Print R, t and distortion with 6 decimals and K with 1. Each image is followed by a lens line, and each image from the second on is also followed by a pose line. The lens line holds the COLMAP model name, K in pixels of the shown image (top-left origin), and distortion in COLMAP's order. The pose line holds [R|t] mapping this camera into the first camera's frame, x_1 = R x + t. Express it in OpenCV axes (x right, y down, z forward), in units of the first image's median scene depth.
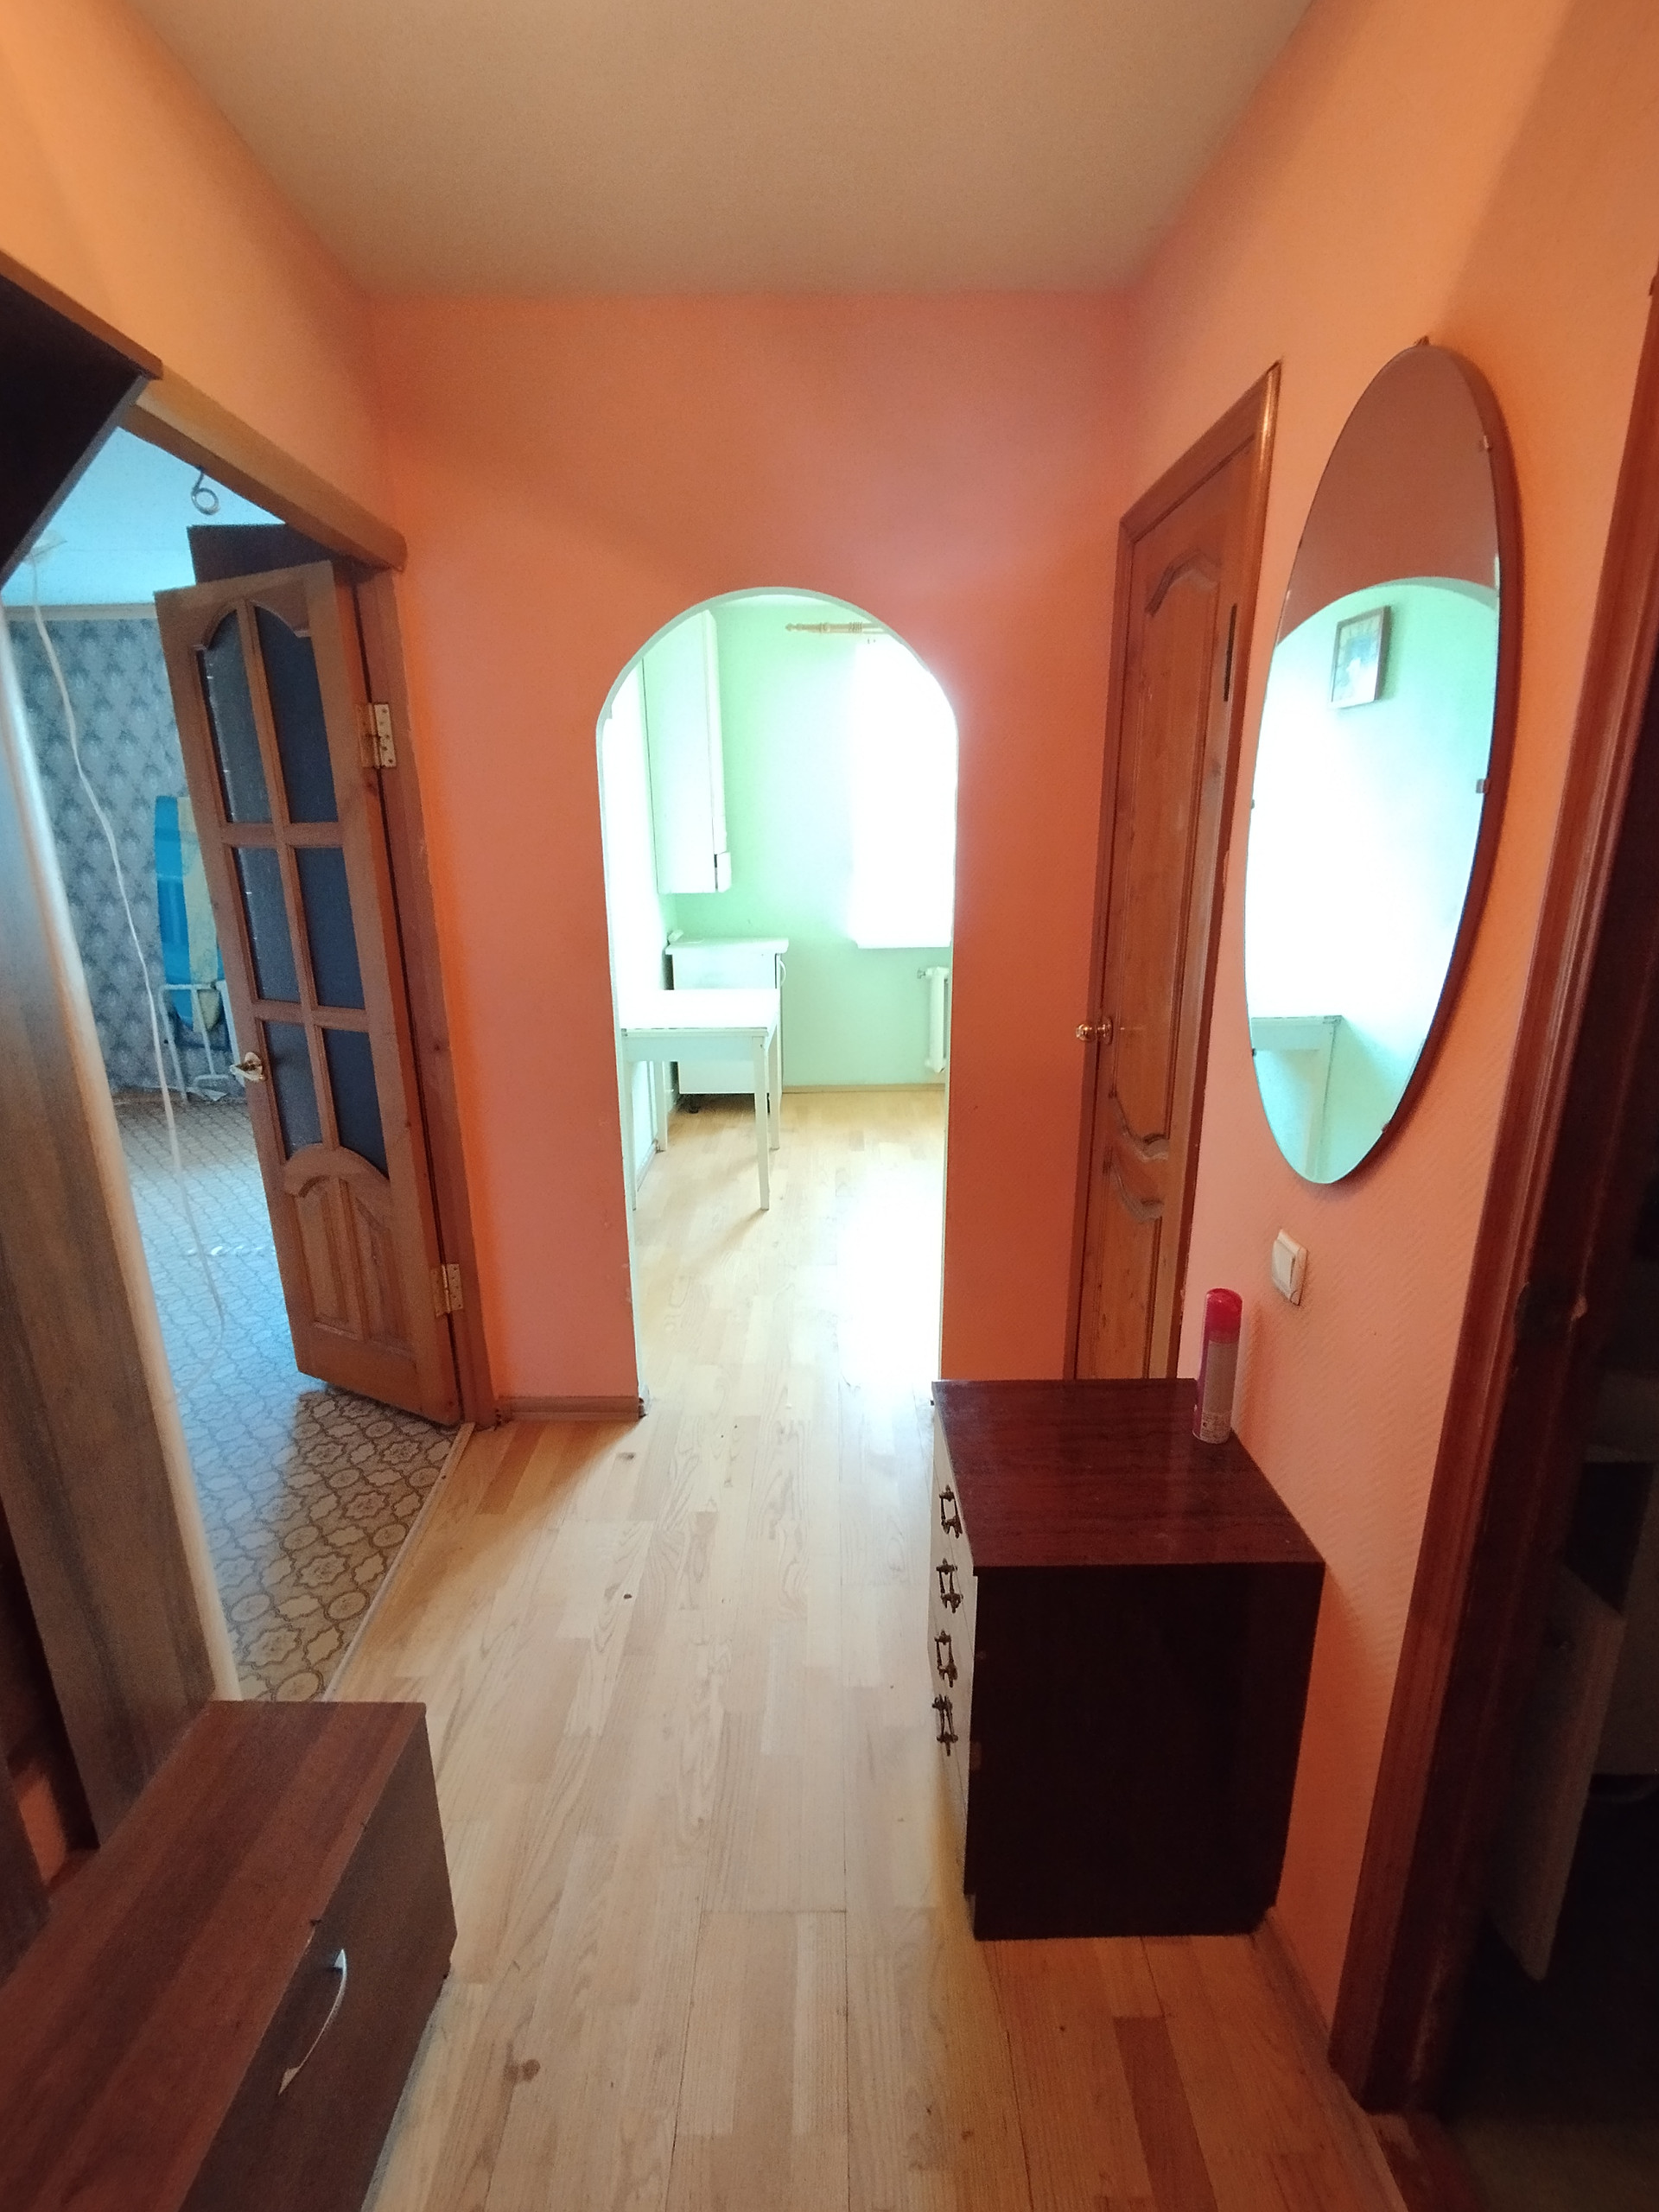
lens RADIAL K [[1018.6, 0, 834.8], [0, 1018.6, 1103.2], [0, 0, 1]] dist [0.012919, -0.009776]
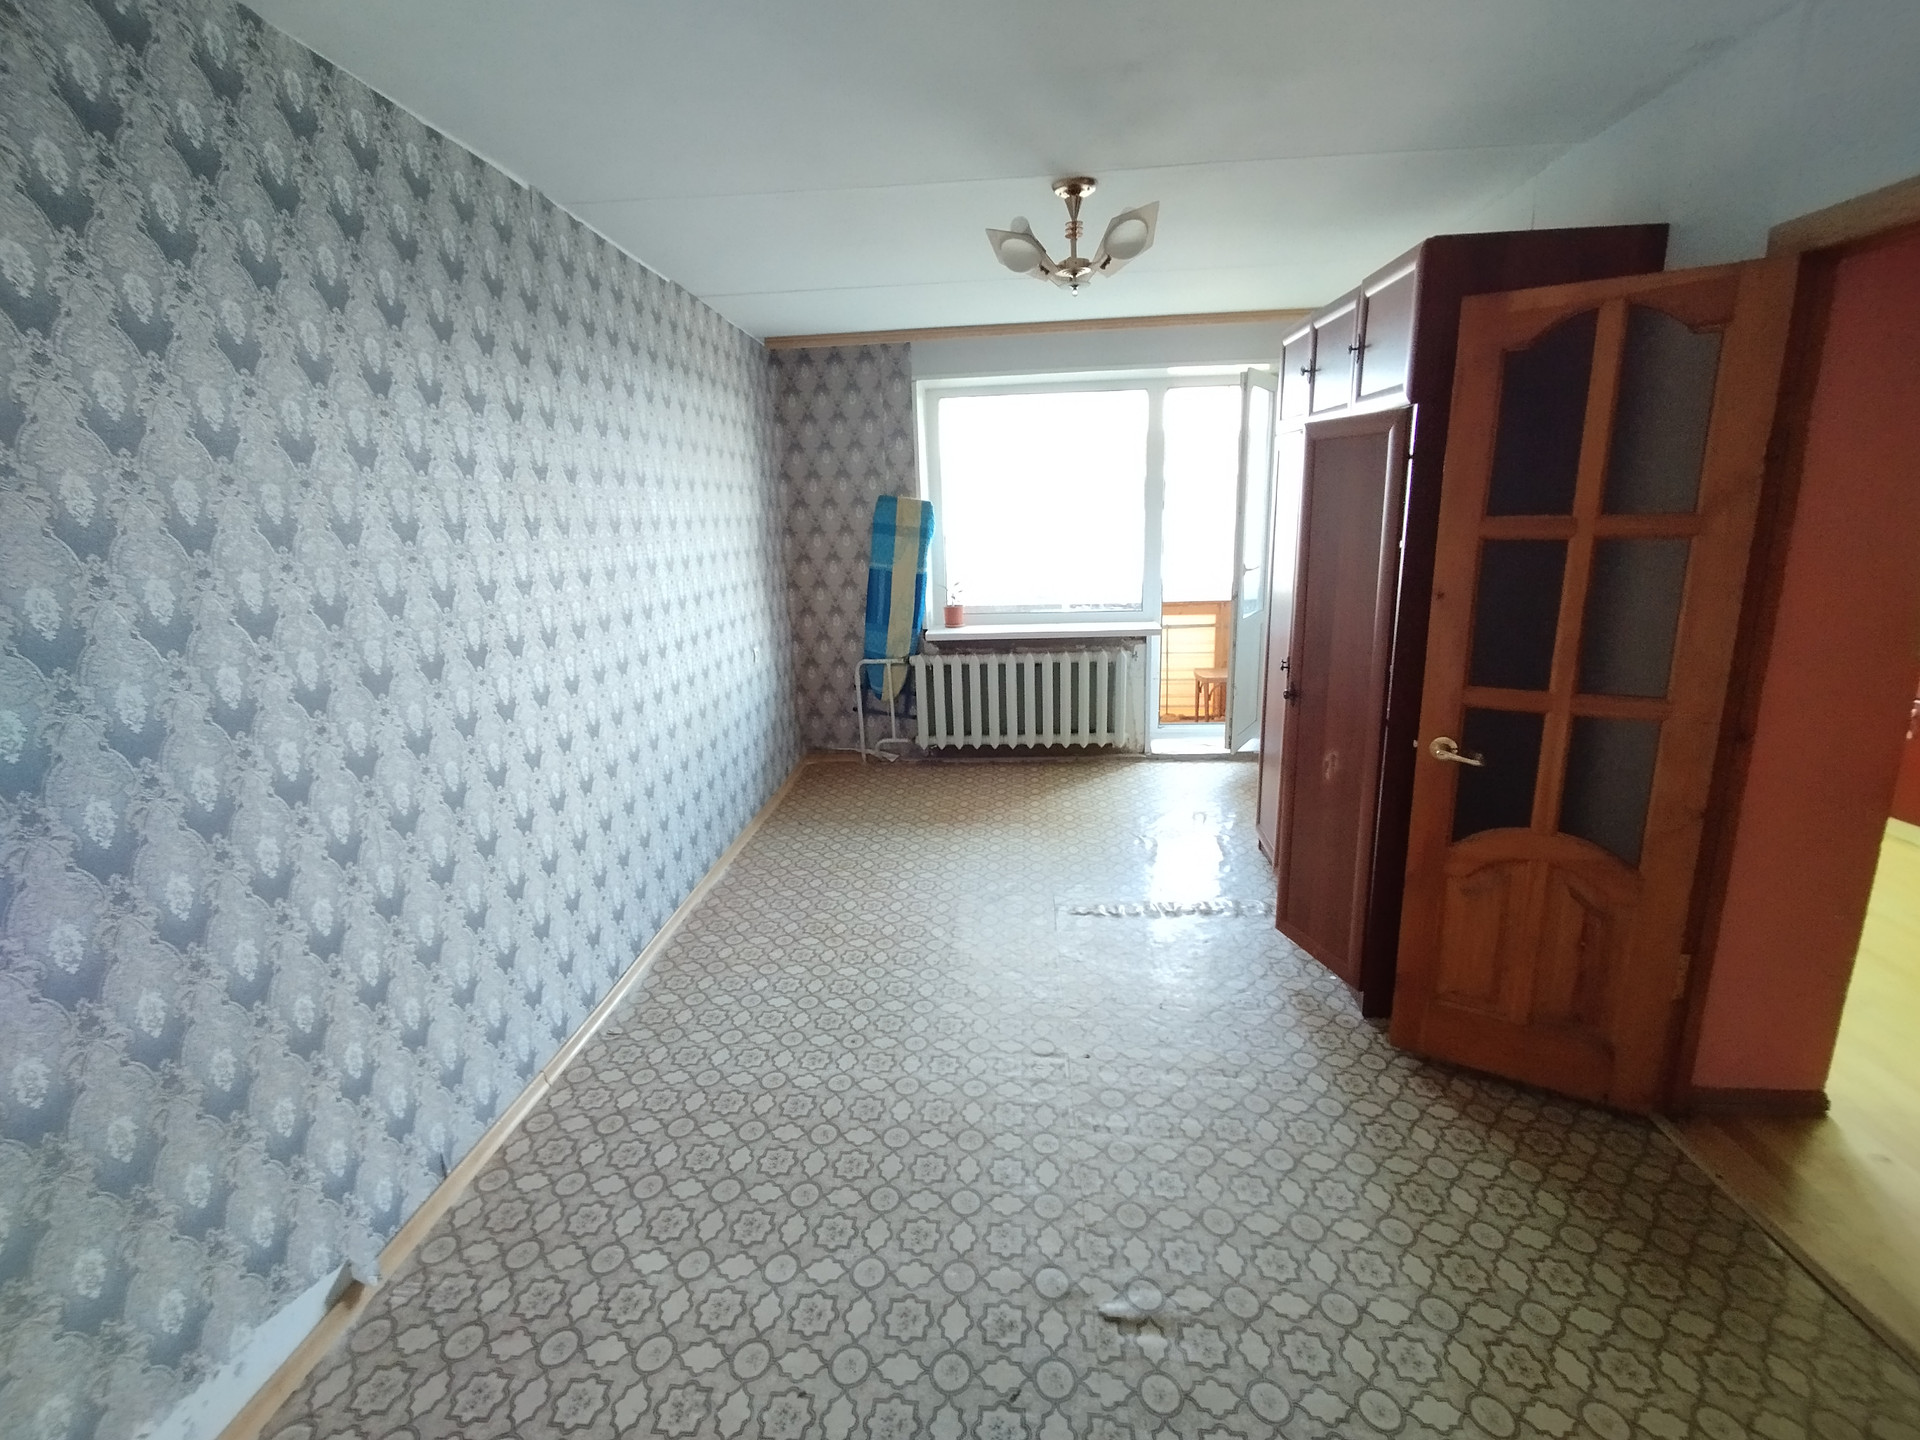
lens RADIAL K [[891.7, 0, 948.3], [0, 891.7, 710.7], [0, 0, 1]] dist [0.003363, 0.000213]
pose [[0.994903, 0.006255, -0.100639, -0.478541], [-0.011184, 0.998761, -0.048492, -0.012411], [0.100211, 0.049370, 0.993741, 0.028205]]
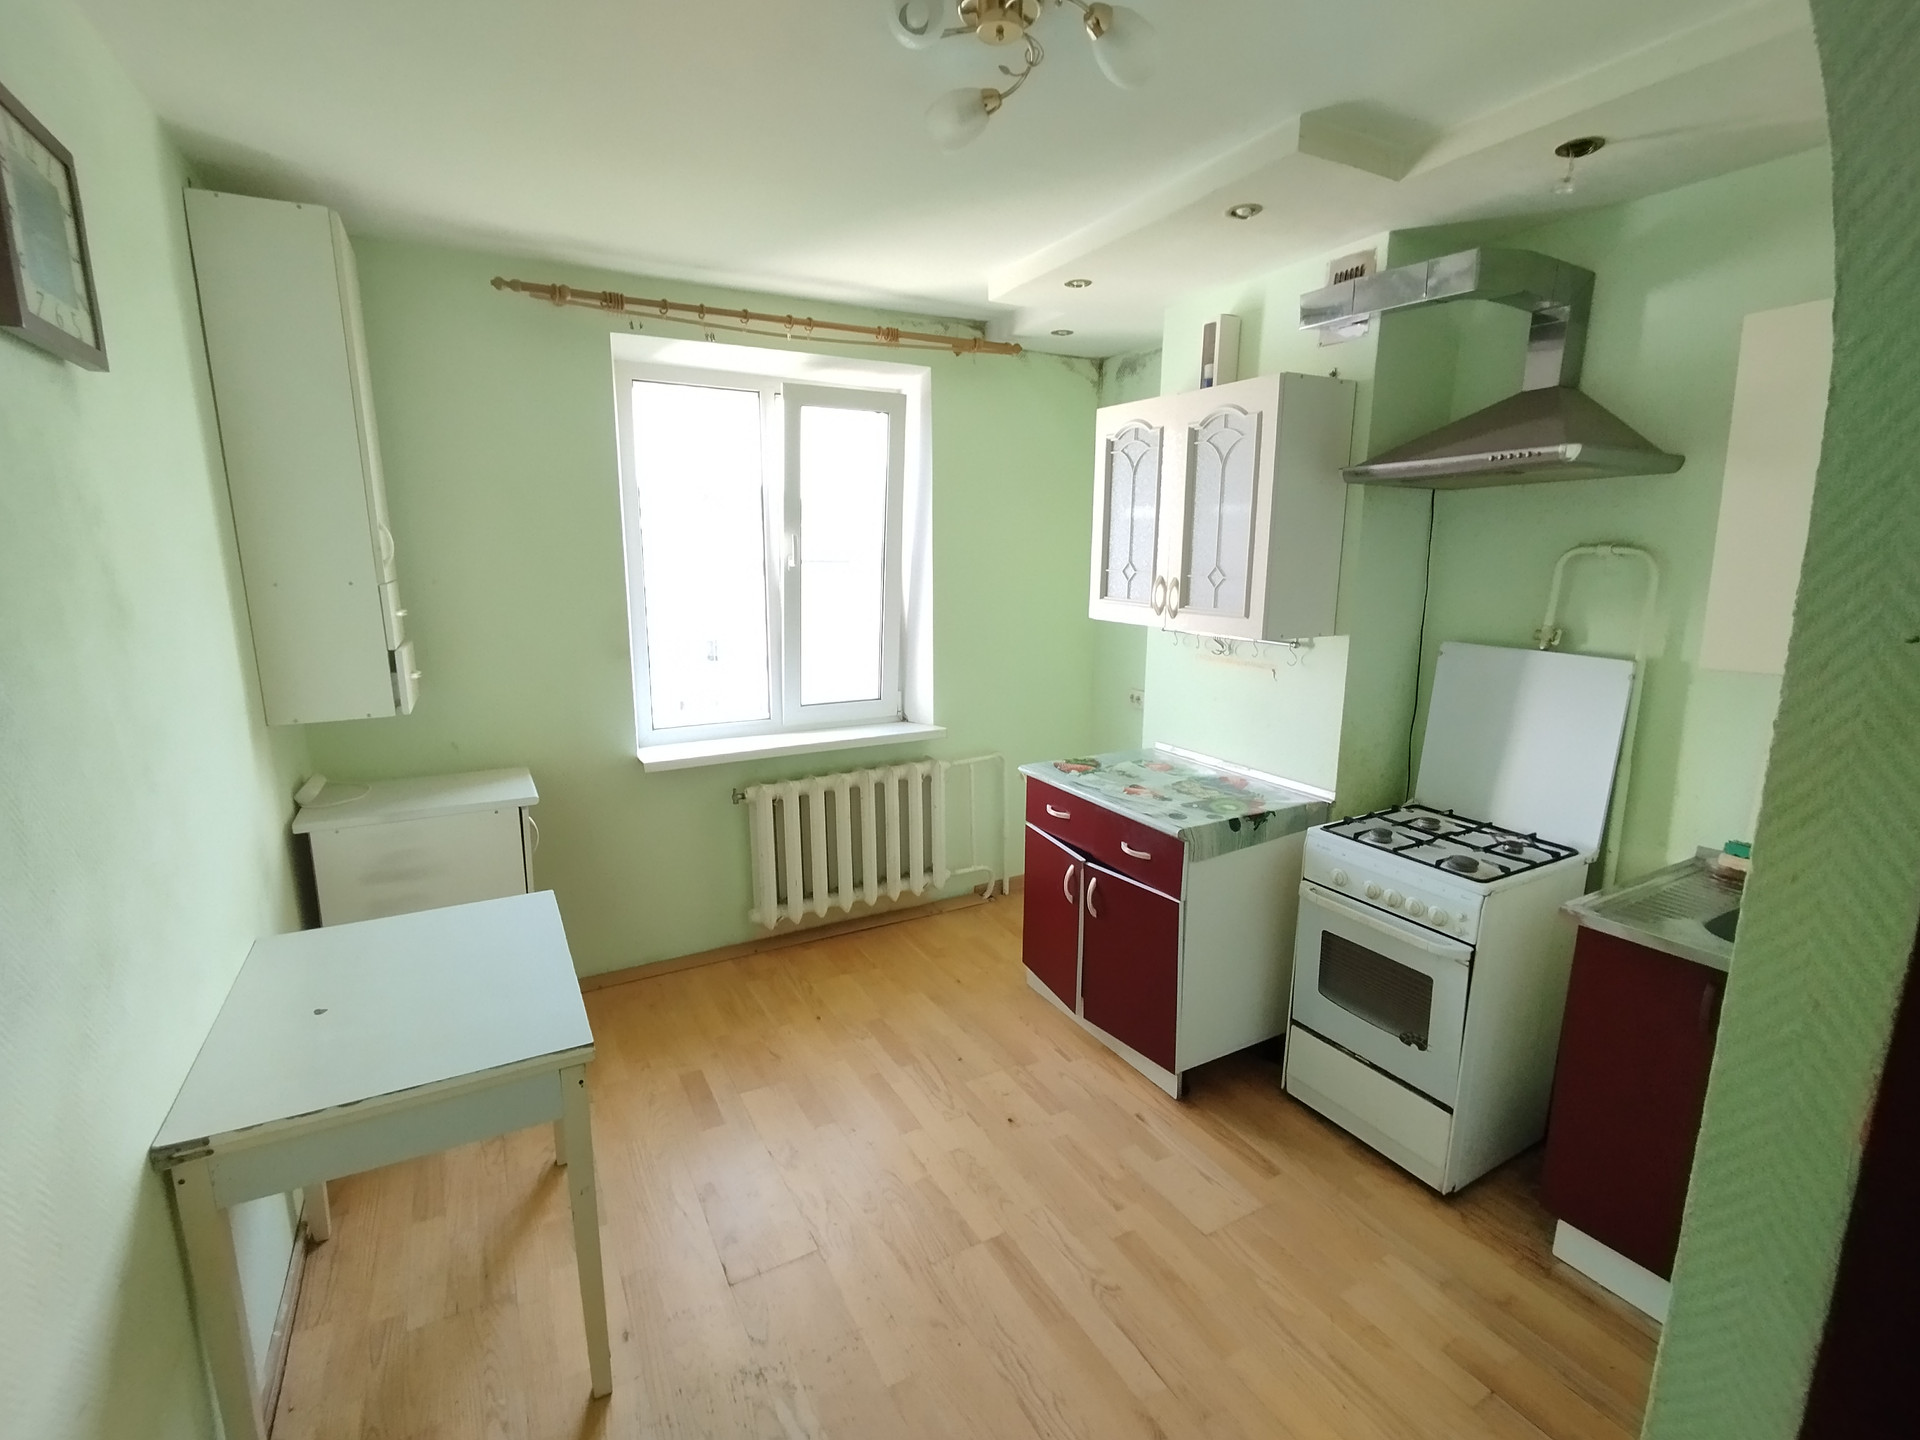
lens RADIAL K [[884.2, 0, 946.0], [0, 884.2, 719.3], [0, 0, 1]] dist [0.012919, -0.009776]
pose [[0.879905, -0.081909, 0.468036, -0.074417], [0.124108, 0.990454, -0.059987, -0.130400], [-0.458655, 0.110870, 0.881671, 0.404814]]
